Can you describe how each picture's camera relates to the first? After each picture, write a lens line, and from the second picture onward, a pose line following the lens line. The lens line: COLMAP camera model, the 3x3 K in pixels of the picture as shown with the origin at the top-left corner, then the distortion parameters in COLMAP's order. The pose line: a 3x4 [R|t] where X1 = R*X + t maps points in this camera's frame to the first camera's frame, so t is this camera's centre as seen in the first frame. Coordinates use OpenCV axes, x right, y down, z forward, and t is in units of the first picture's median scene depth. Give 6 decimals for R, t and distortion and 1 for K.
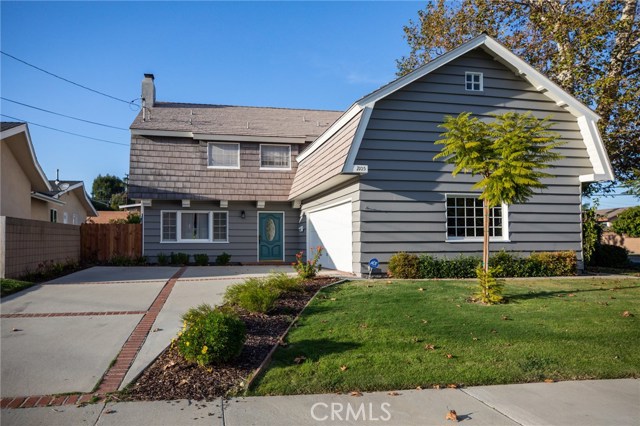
lens RADIAL K [[413.1, 0, 320.0], [0, 413.1, 213.0], [0, 0, 1]] dist [-0.000837, -0.000747]
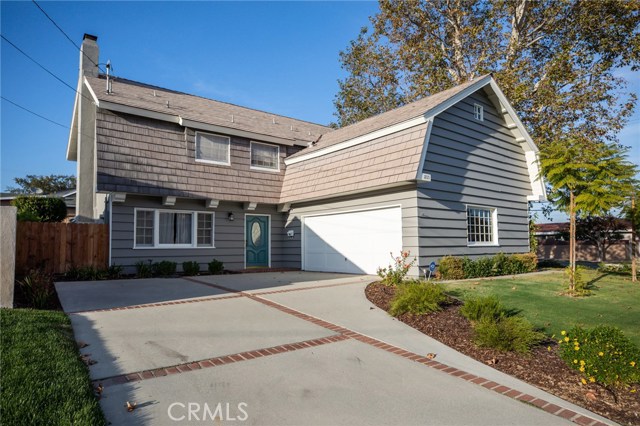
lens RADIAL K [[375.9, 0, 320.0], [0, 375.9, 213.0], [0, 0, 1]] dist [-0.000750, -0.000288]
pose [[0.885266, 0.037089, 0.463604, -0.402261], [-0.028581, 0.999270, -0.025367, 0.011445], [-0.464207, 0.009207, 0.885679, 0.188169]]
